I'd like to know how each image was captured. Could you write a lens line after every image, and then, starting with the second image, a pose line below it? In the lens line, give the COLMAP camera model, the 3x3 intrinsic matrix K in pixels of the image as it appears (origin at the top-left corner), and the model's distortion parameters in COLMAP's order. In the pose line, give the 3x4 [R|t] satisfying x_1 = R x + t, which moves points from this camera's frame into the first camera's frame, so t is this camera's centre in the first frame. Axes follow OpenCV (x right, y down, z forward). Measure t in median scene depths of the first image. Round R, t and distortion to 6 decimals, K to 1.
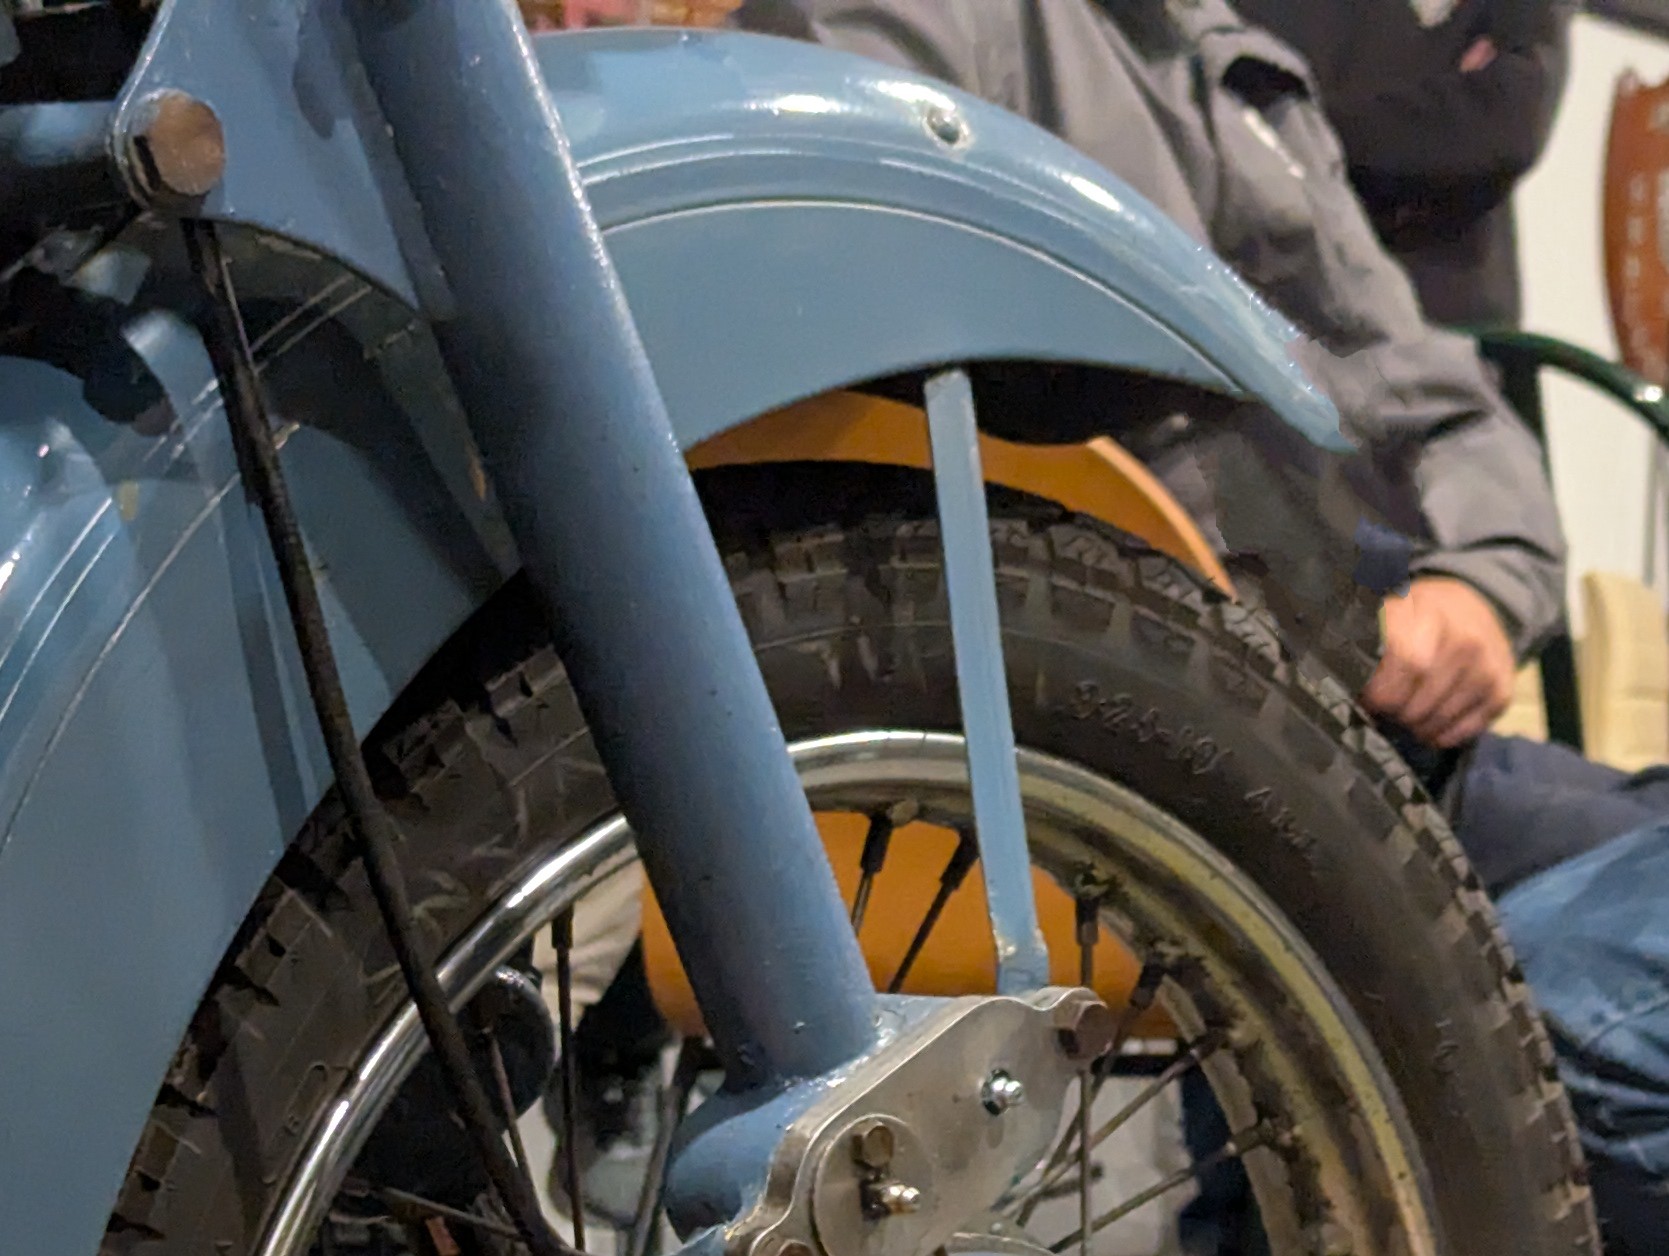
lens RADIAL K [[2409.6, 0, 835.7], [0, 2409.6, 624.3], [0, 0, 1]] dist [0.089538, 0.000000]
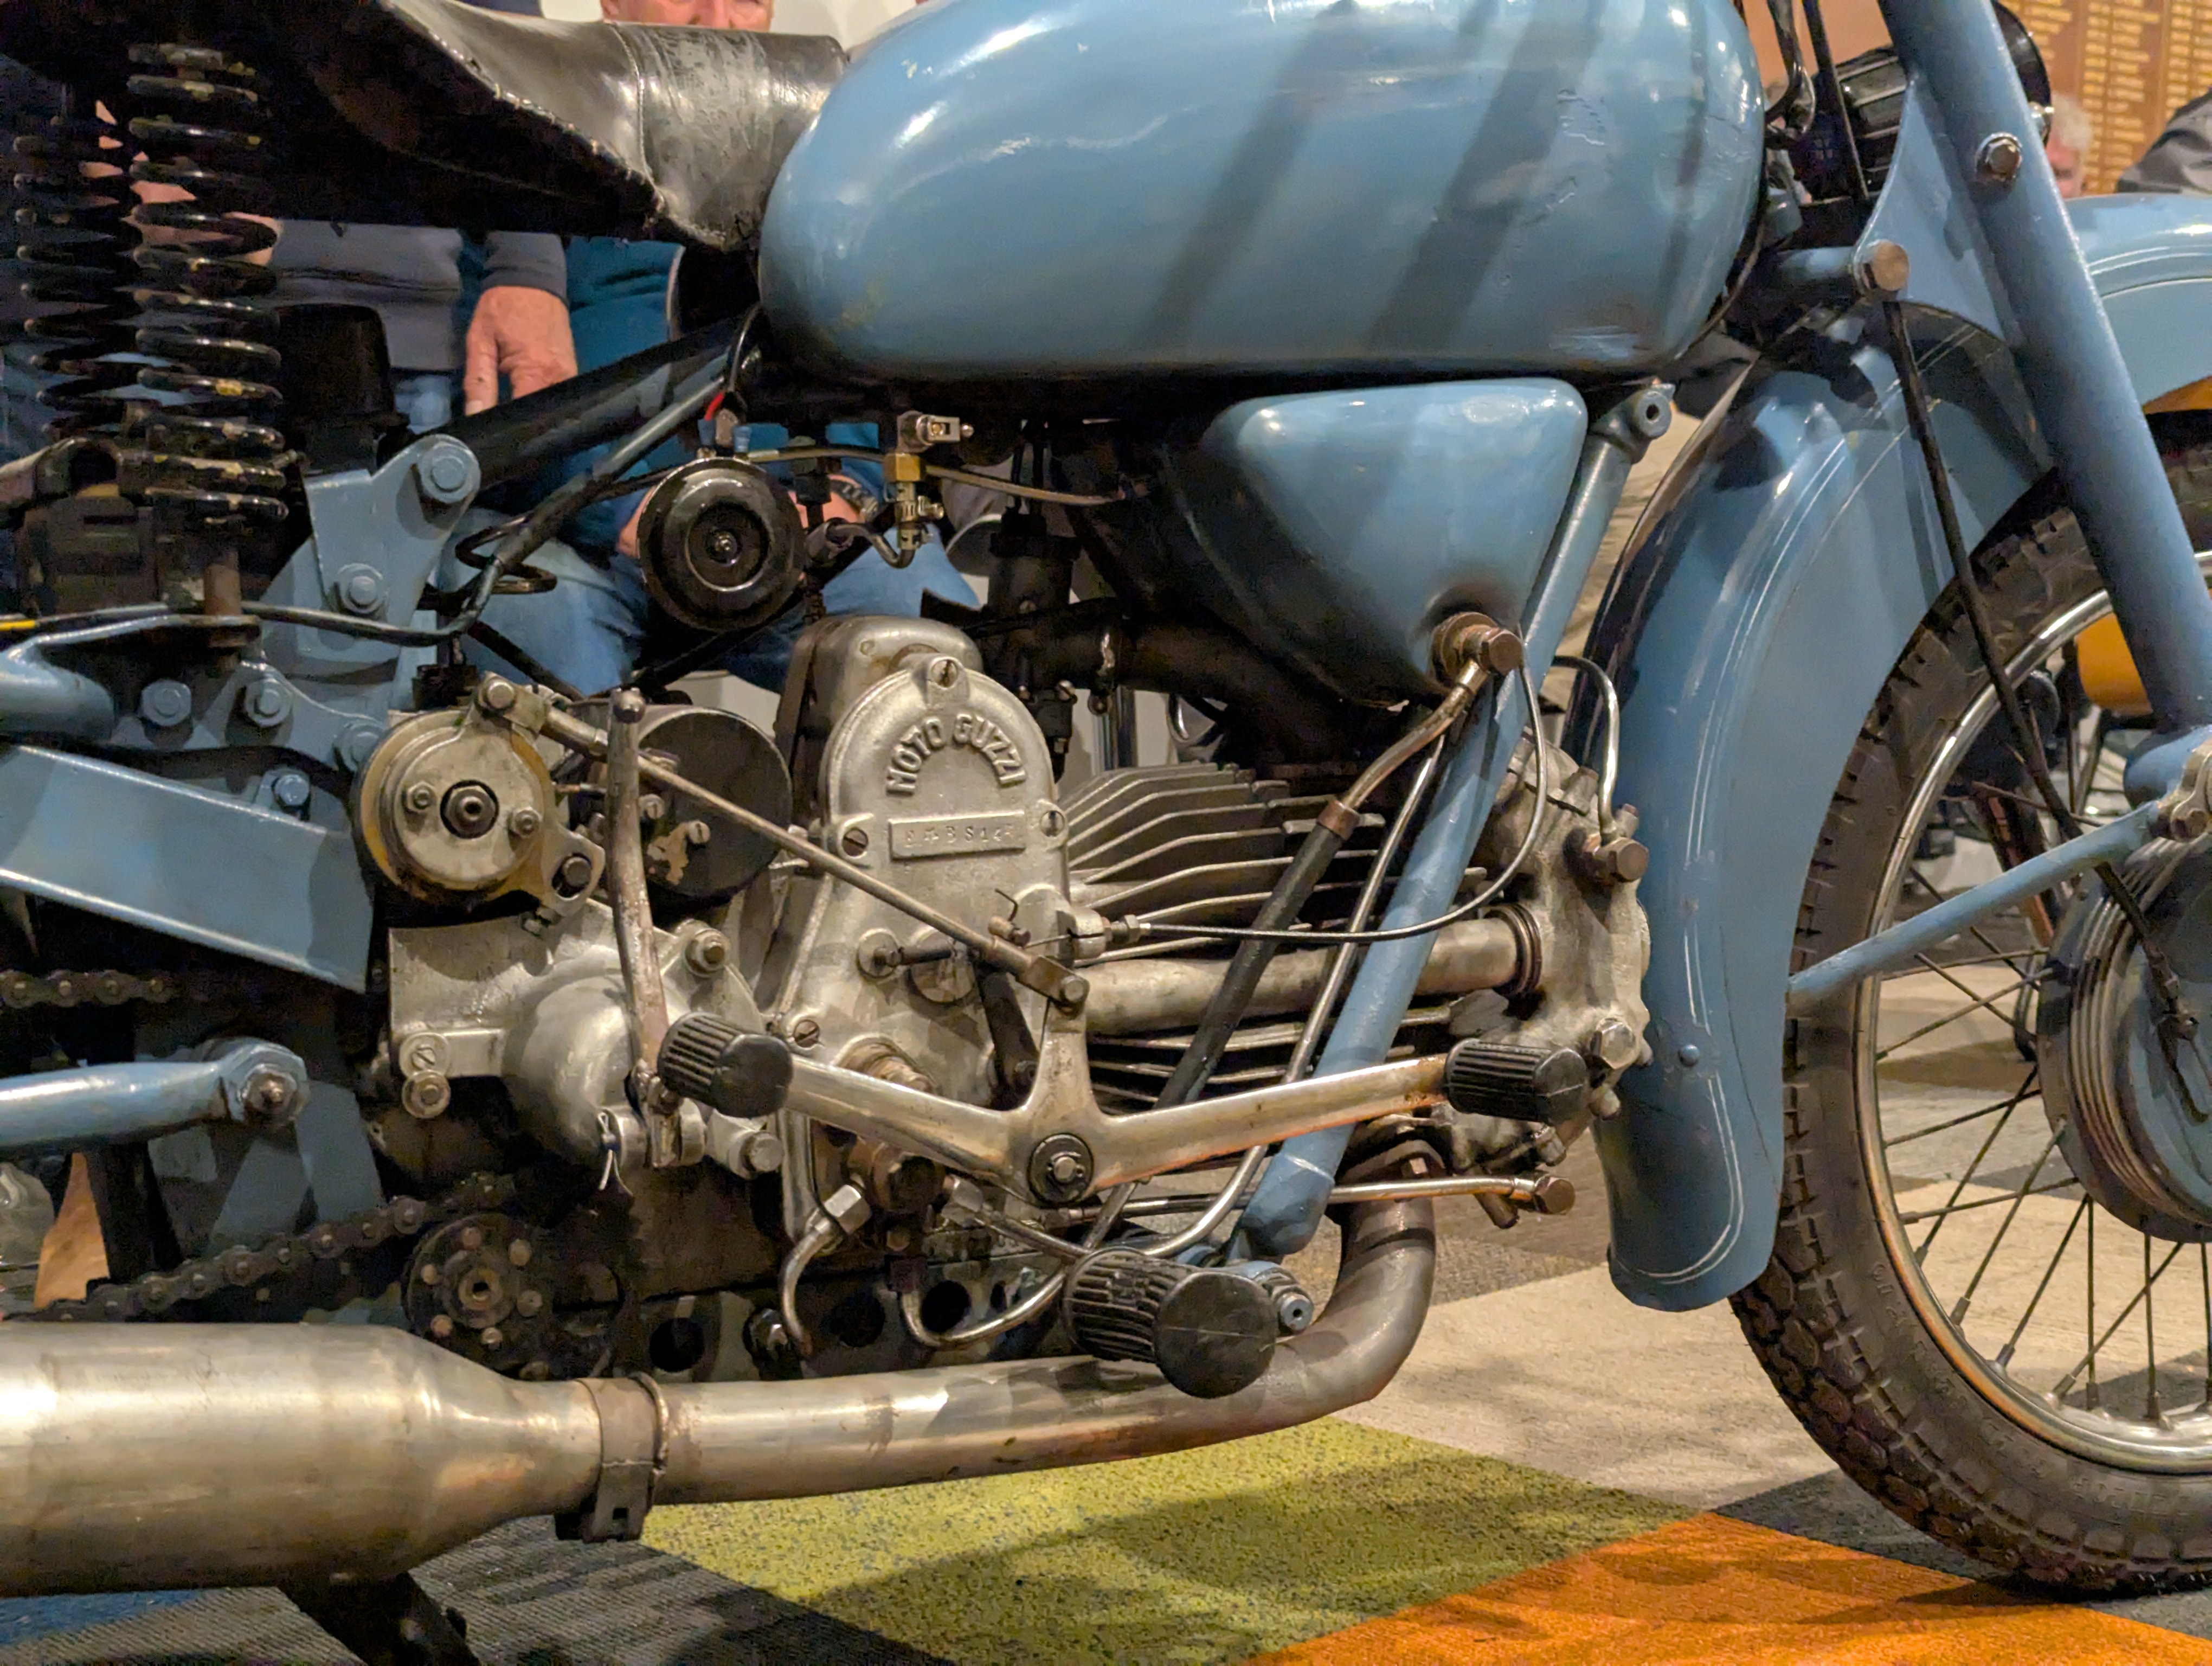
lens RADIAL K [[3194.0, 0, 1052.7], [0, 3194.0, 873.2], [0, 0, 1]] dist [0.089538, 0.000000]
pose [[0.931253, 0.018531, -0.363901, 0.077204], [0.022503, 0.993874, 0.108200, 0.003625], [0.363677, -0.108951, 0.925132, -1.813747]]
